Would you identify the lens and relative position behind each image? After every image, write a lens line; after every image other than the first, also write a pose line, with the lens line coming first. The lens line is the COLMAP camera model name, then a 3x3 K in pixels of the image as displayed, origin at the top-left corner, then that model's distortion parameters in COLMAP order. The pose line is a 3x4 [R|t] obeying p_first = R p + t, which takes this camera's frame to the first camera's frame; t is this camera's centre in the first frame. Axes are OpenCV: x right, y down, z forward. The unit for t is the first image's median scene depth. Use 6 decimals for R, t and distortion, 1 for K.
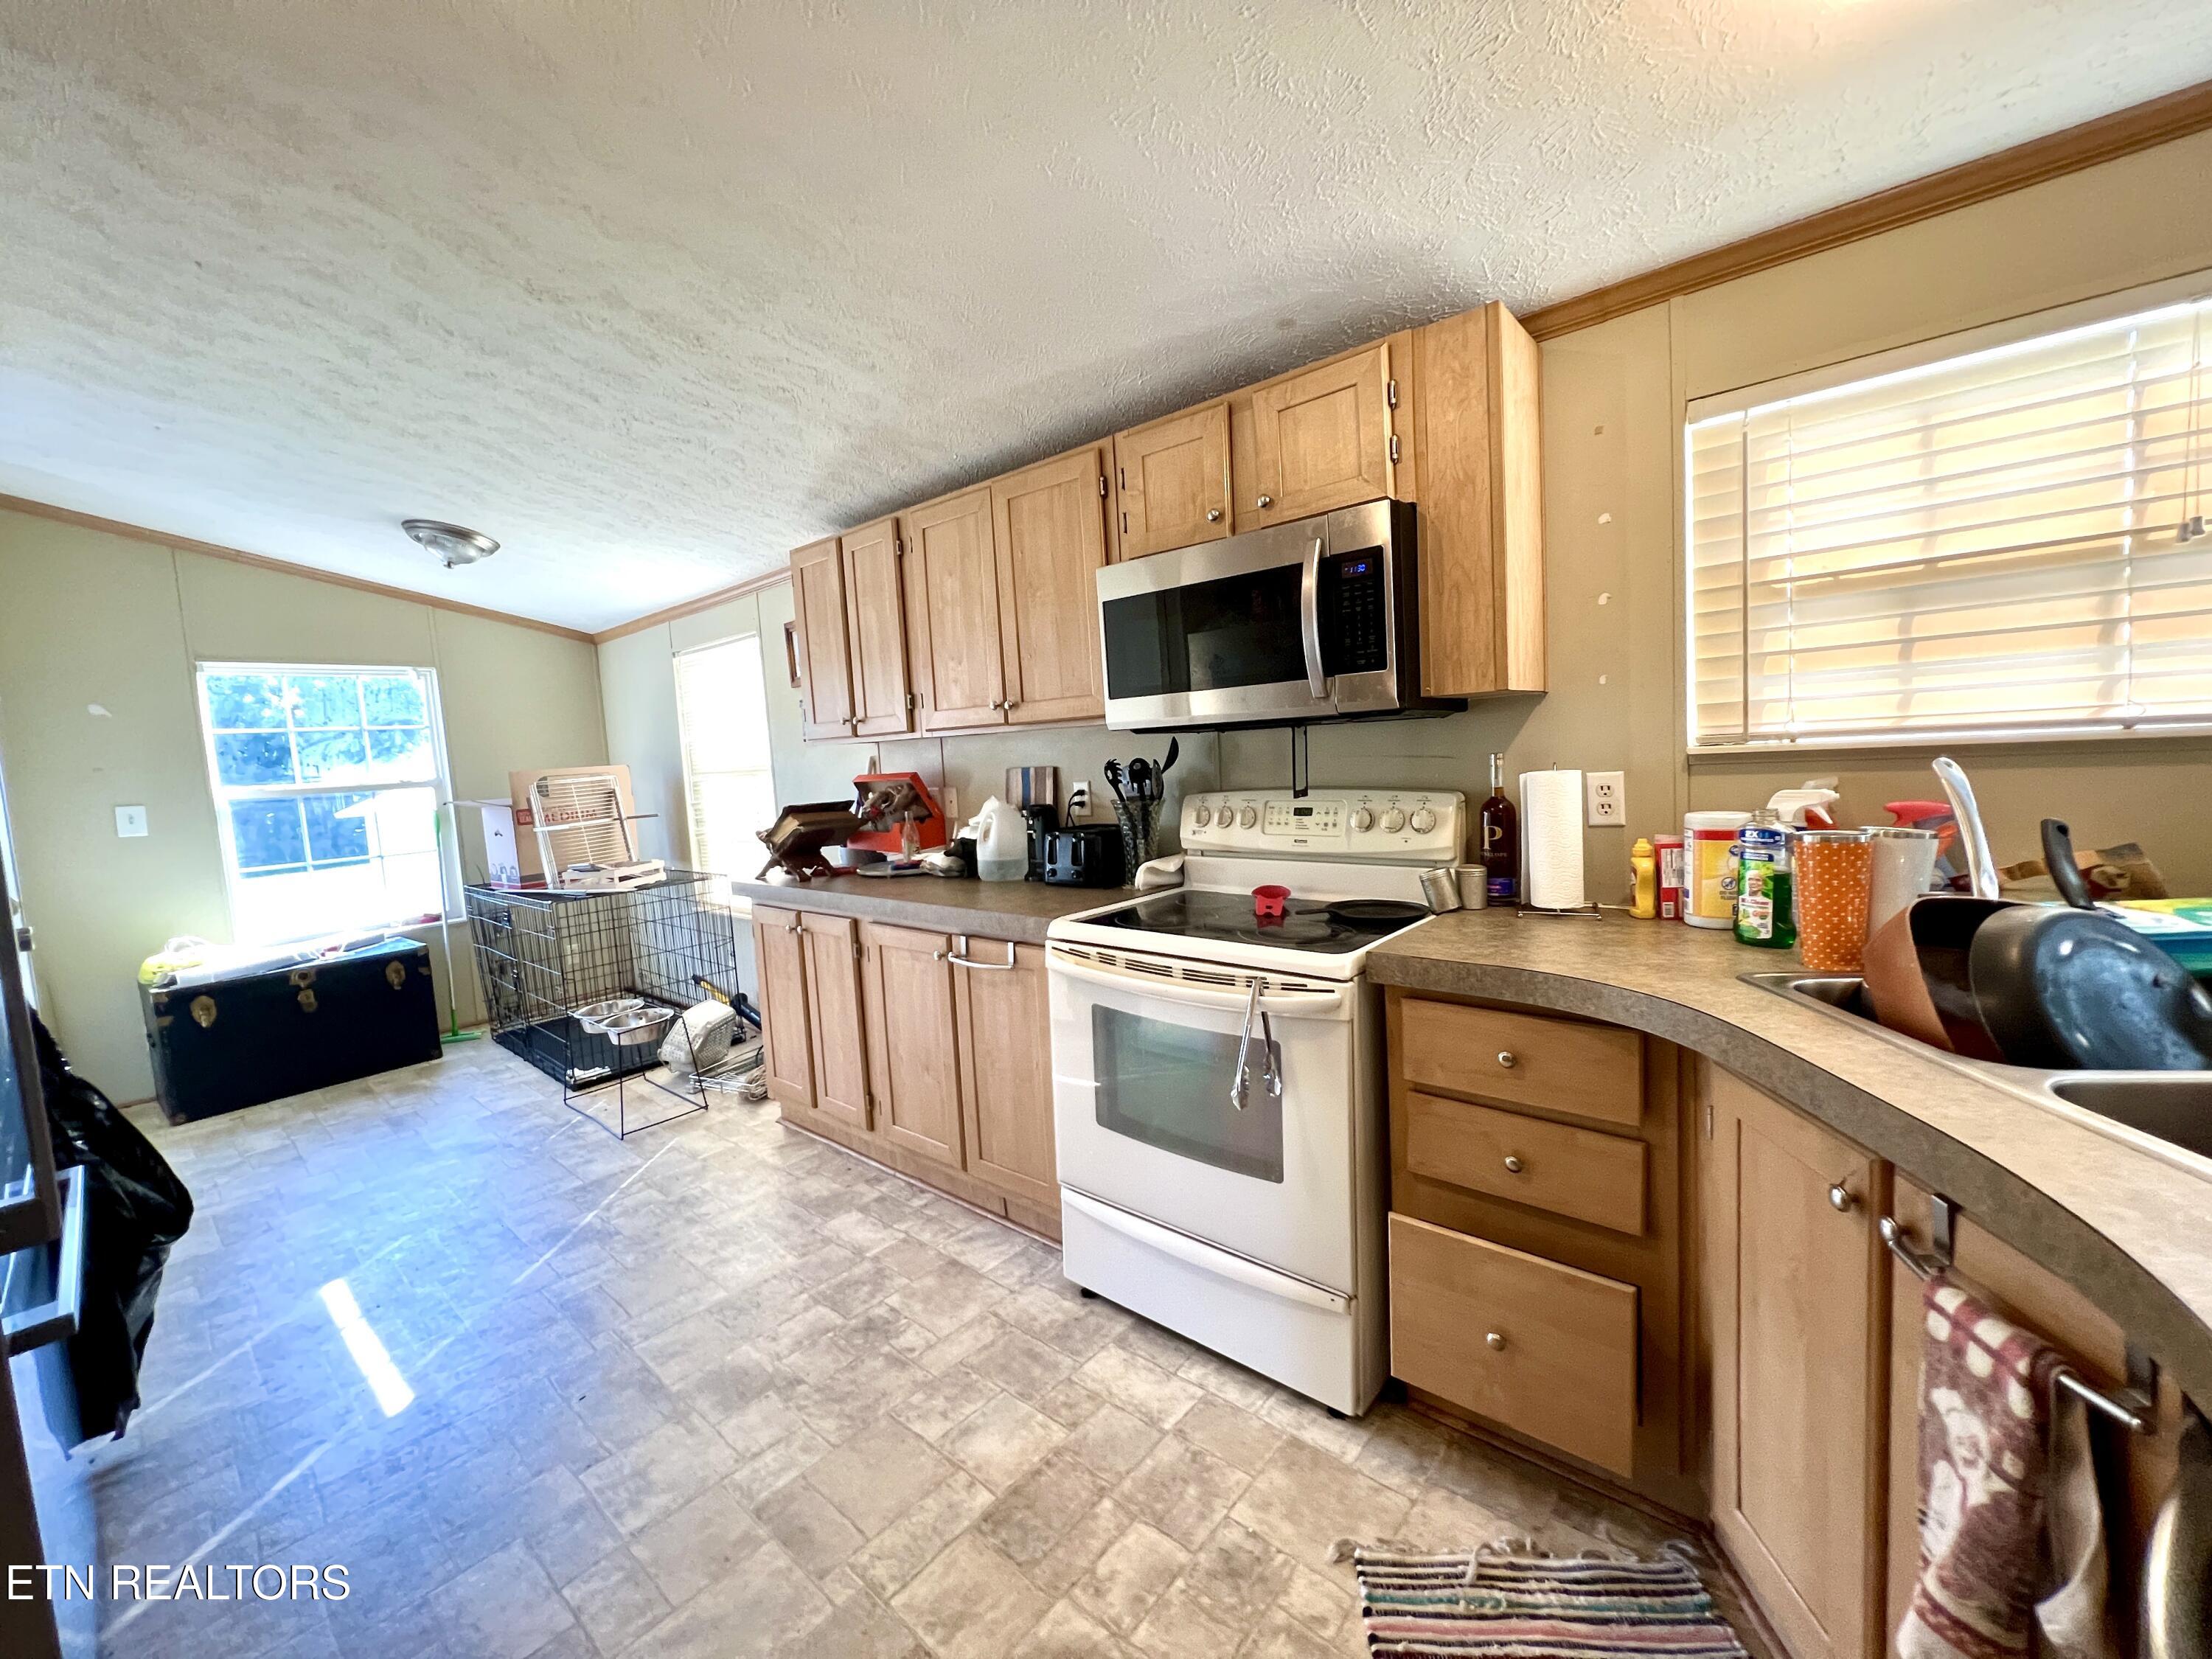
lens RADIAL K [[884.1, 0, 1100.9], [0, 884.1, 821.6], [0, 0, 1]] dist [-0.001614, 0.000366]
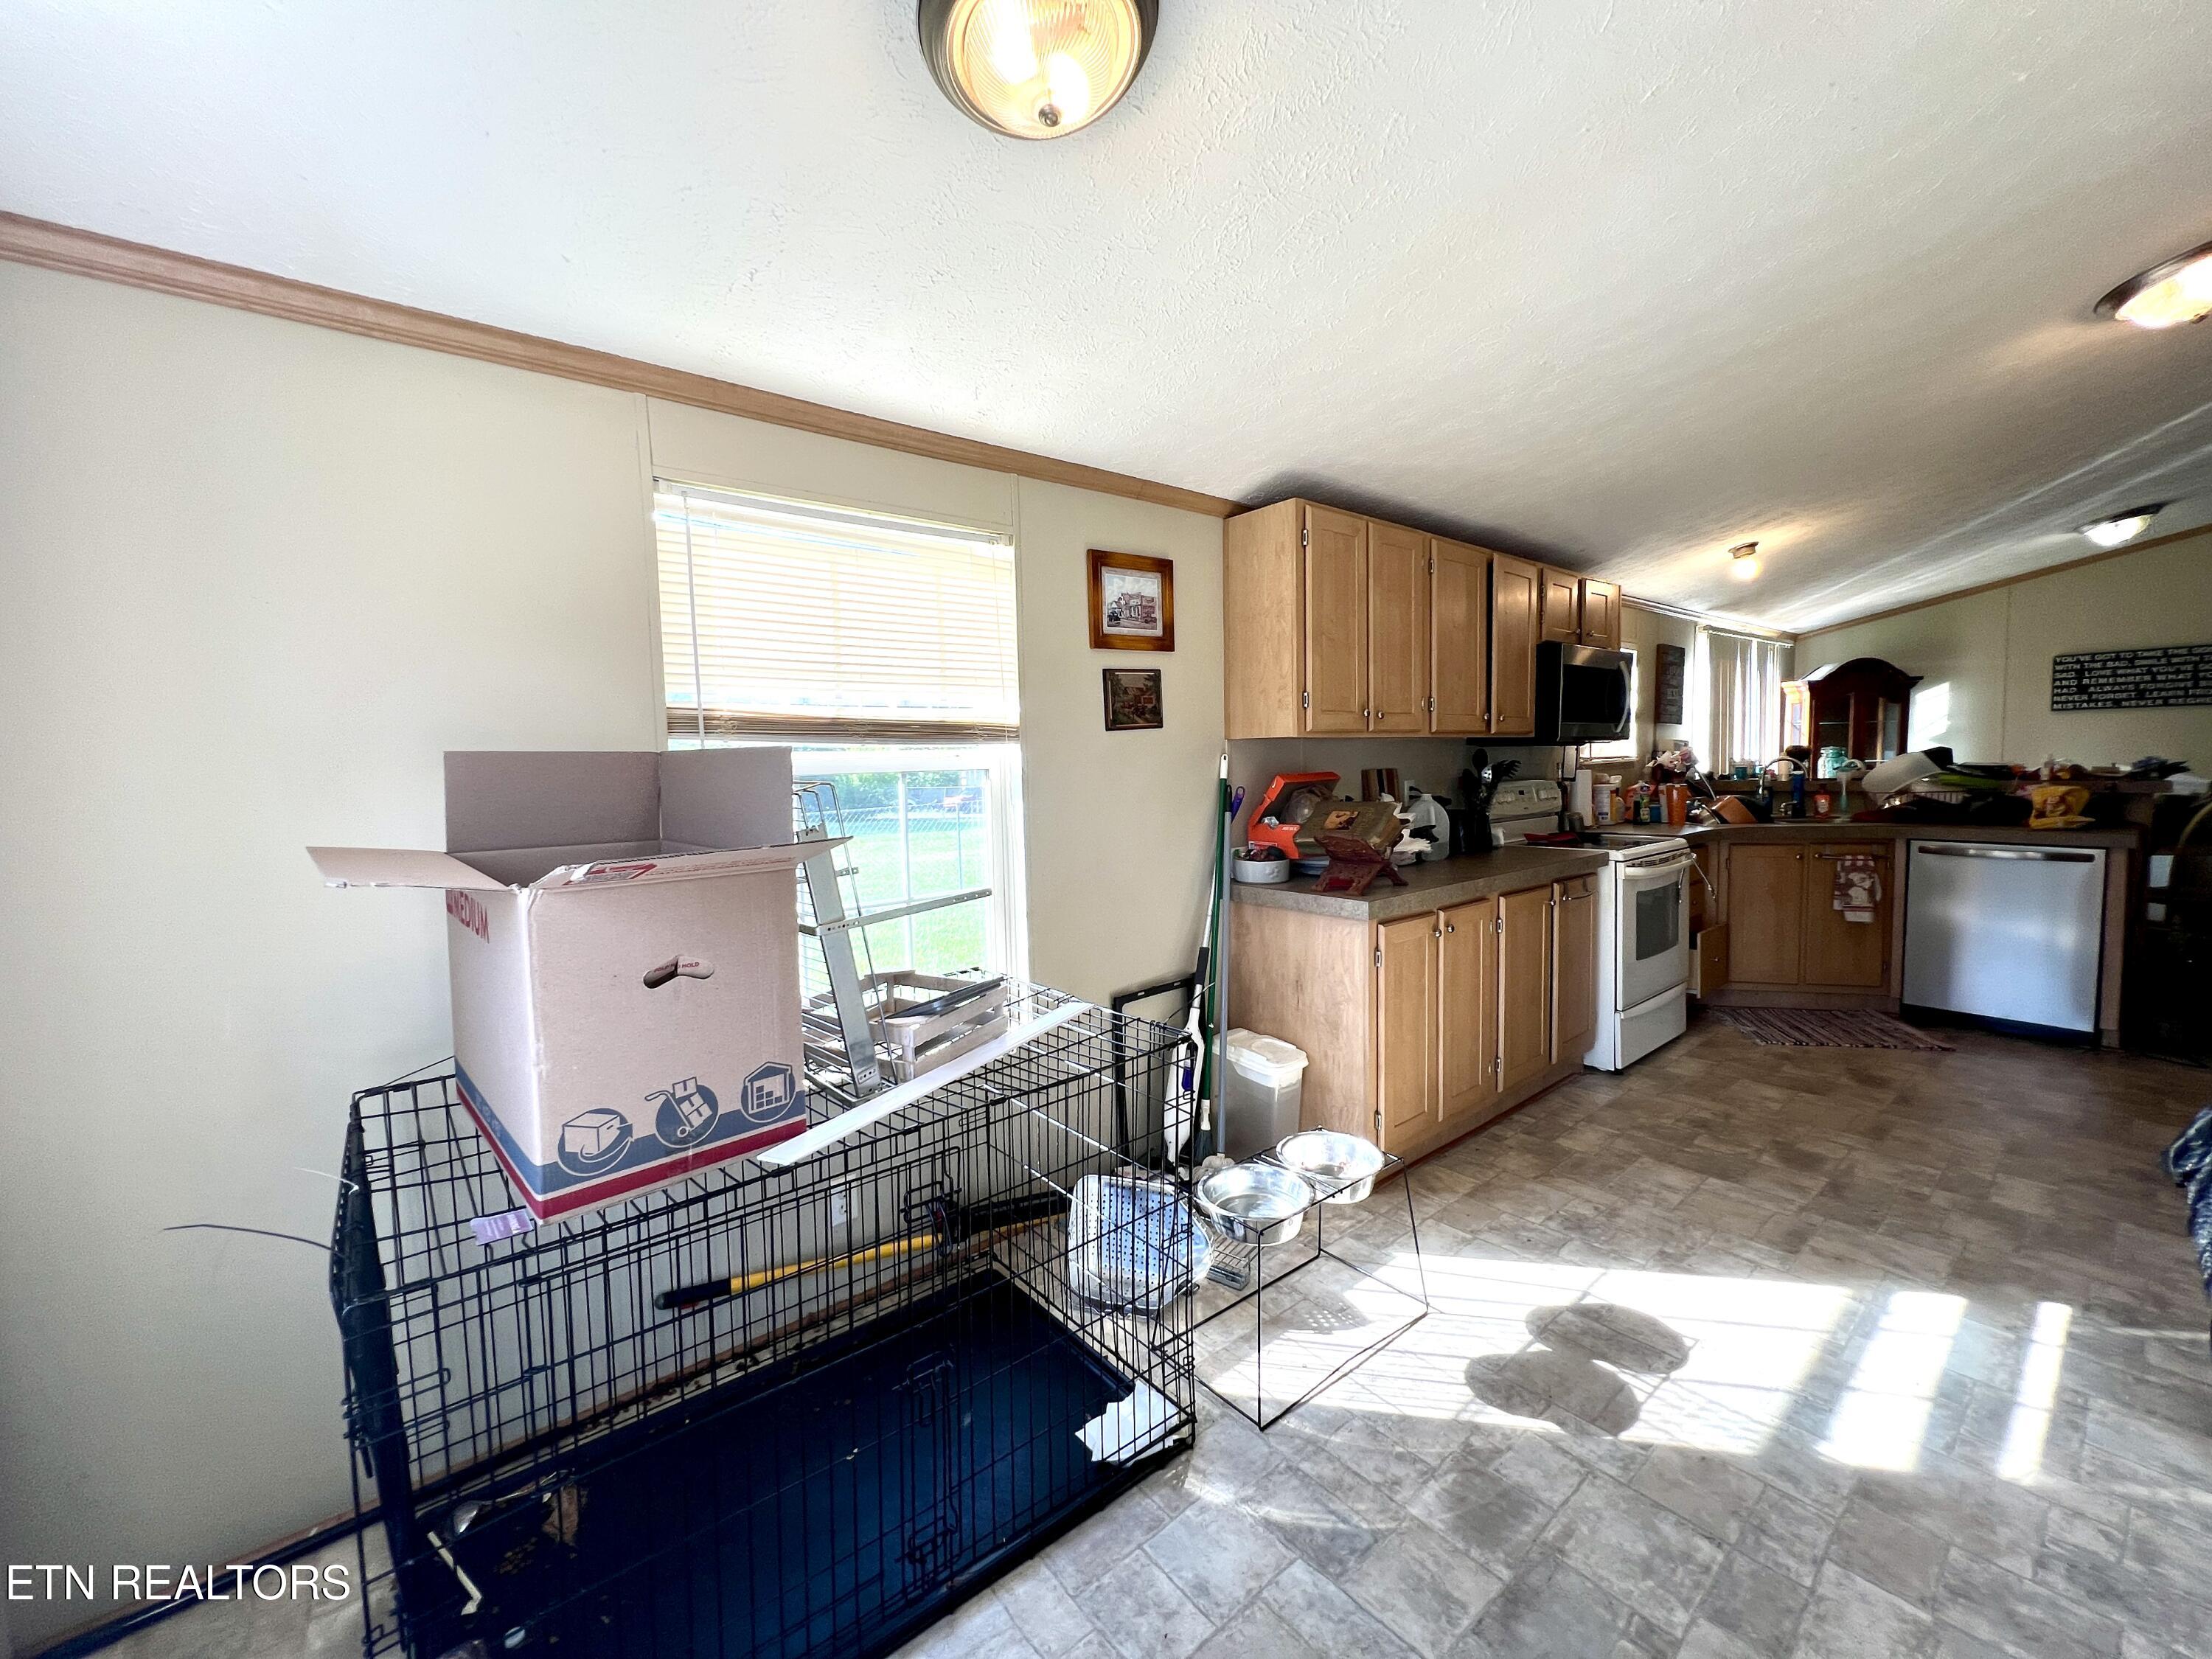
lens RADIAL K [[884.1, 0, 1100.9], [0, 884.1, 821.6], [0, 0, 1]] dist [-0.001614, 0.000366]
pose [[0.170459, -0.018144, 0.985198, -1.079978], [0.096131, 0.995367, 0.001699, -0.023728], [-0.980664, 0.094419, 0.171413, 0.962862]]
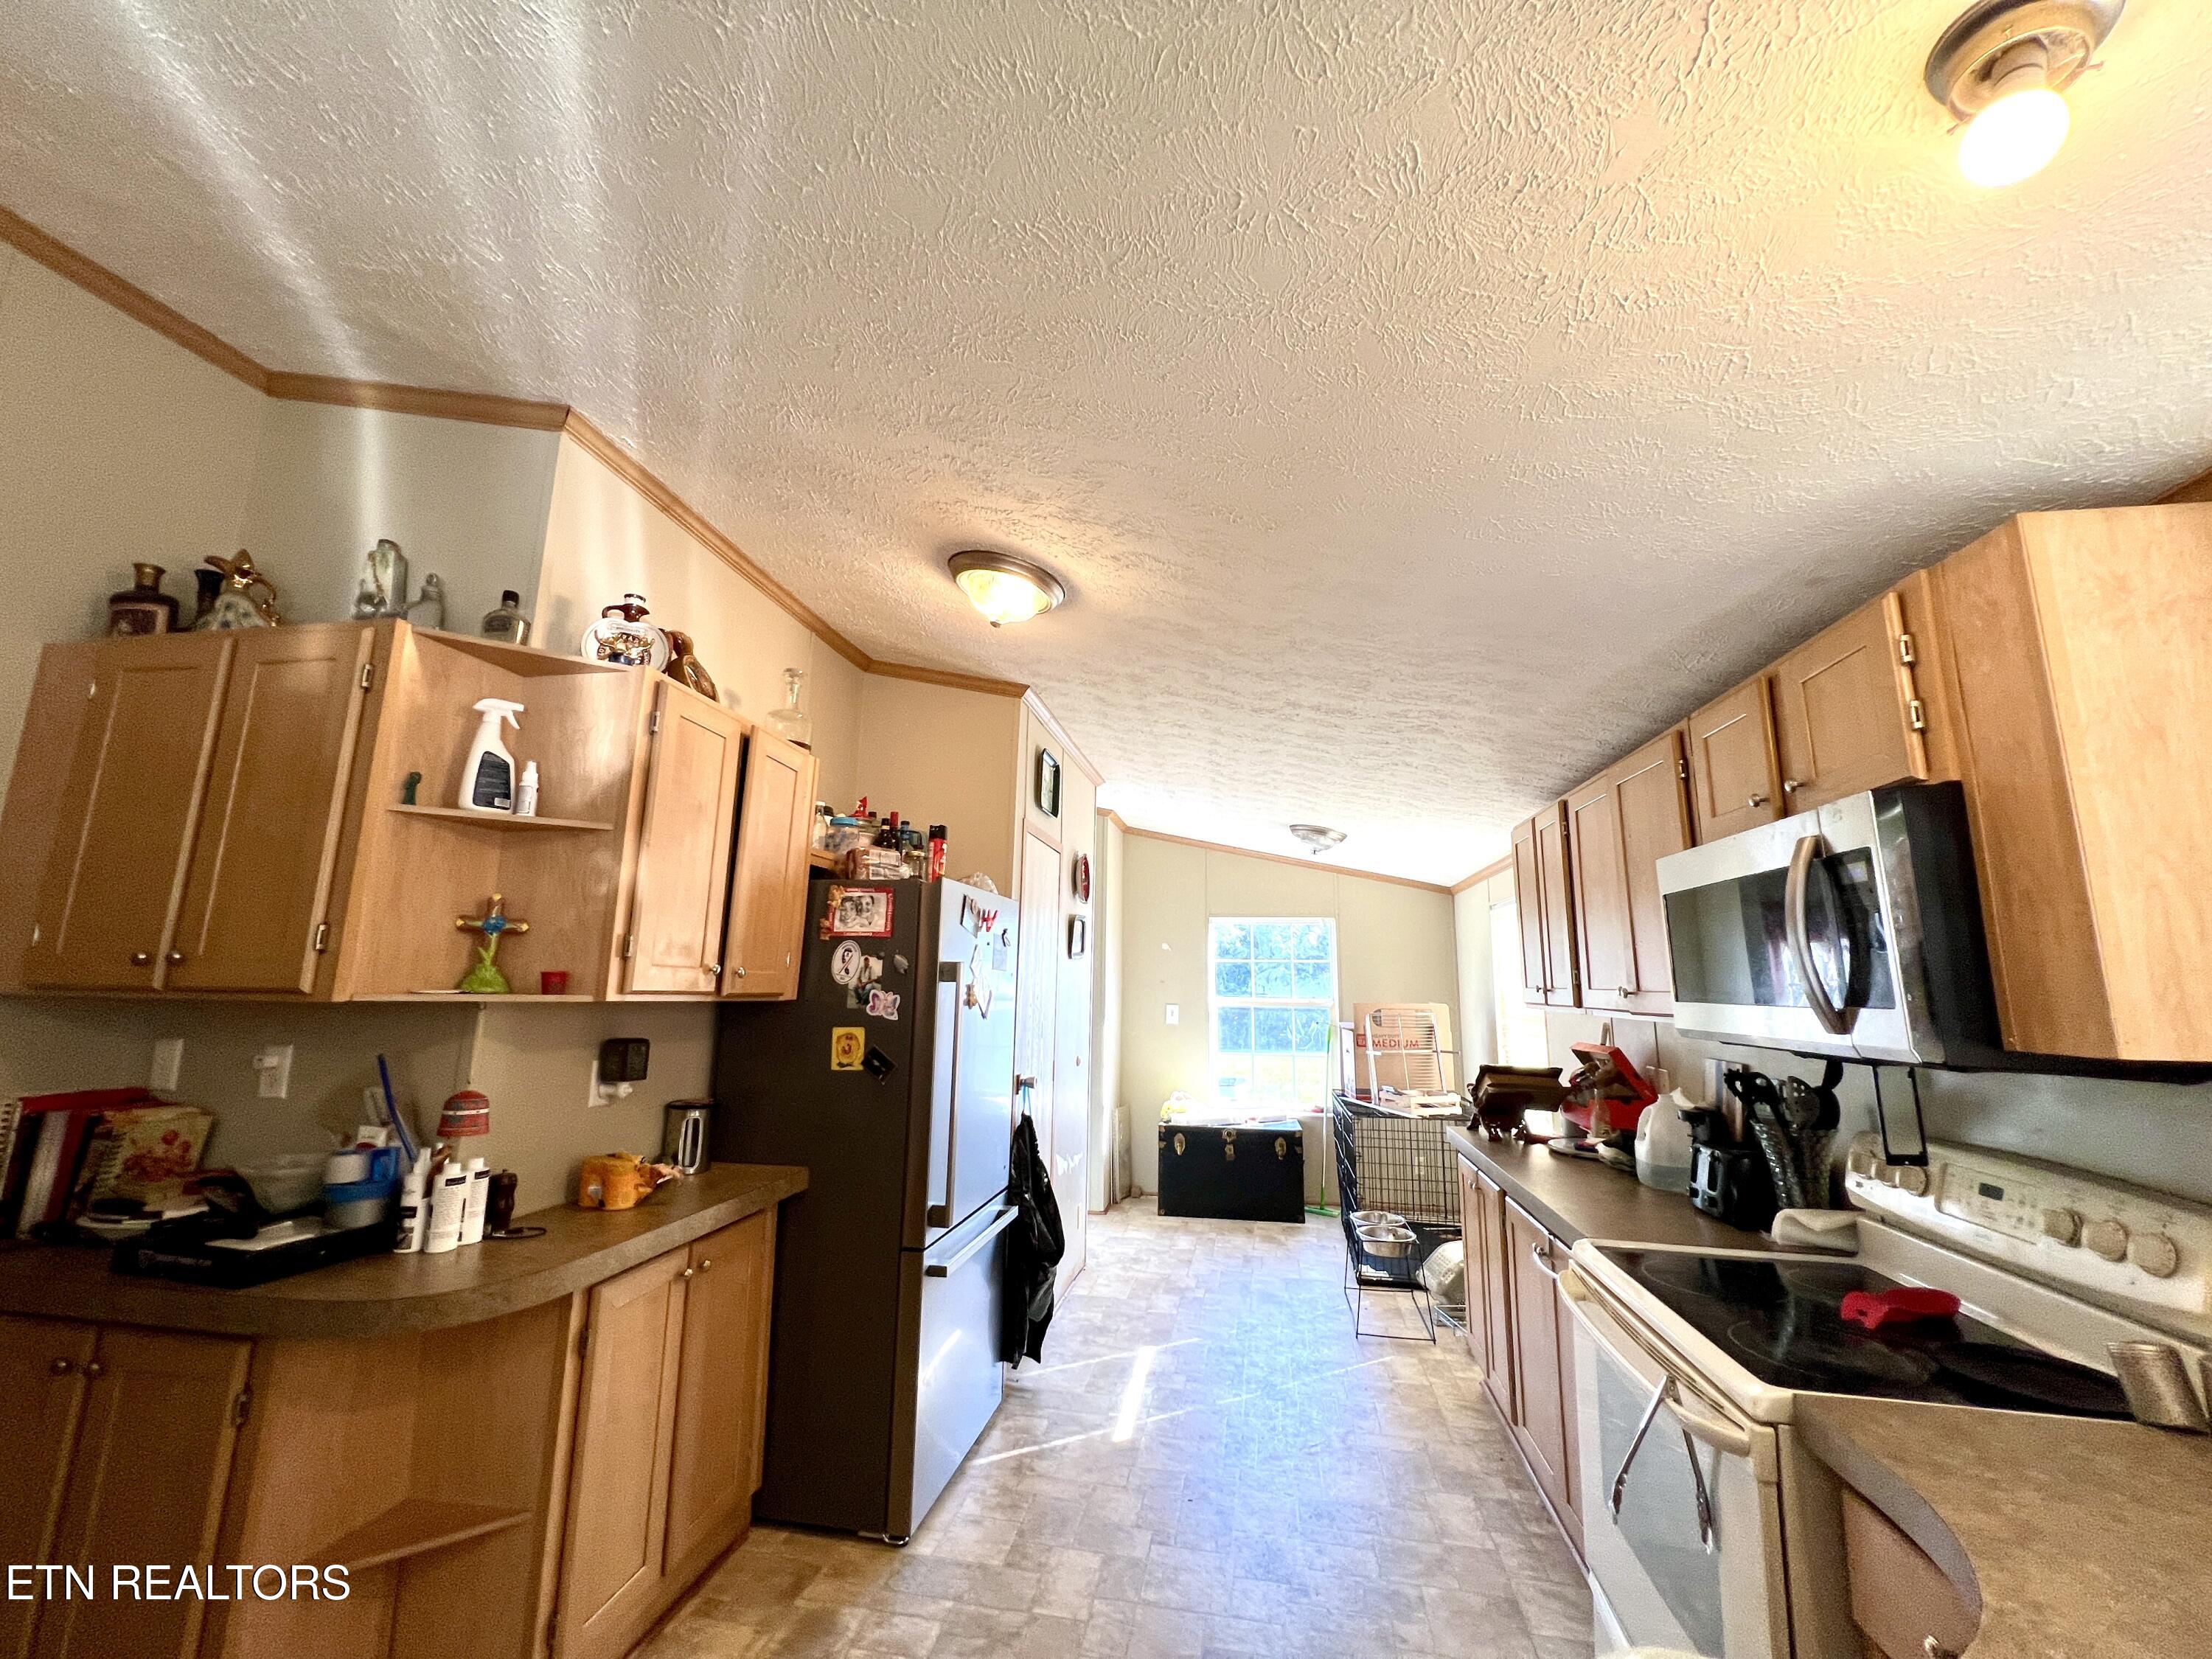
lens RADIAL K [[881.1, 0, 1102.7], [0, 881.1, 825.7], [0, 0, 1]] dist [-0.001422, -0.000196]
pose [[0.507593, -0.086422, -0.857252, 0.300764], [-0.118773, 0.978439, -0.168967, -0.056326], [0.853371, 0.187584, 0.486384, 0.022793]]
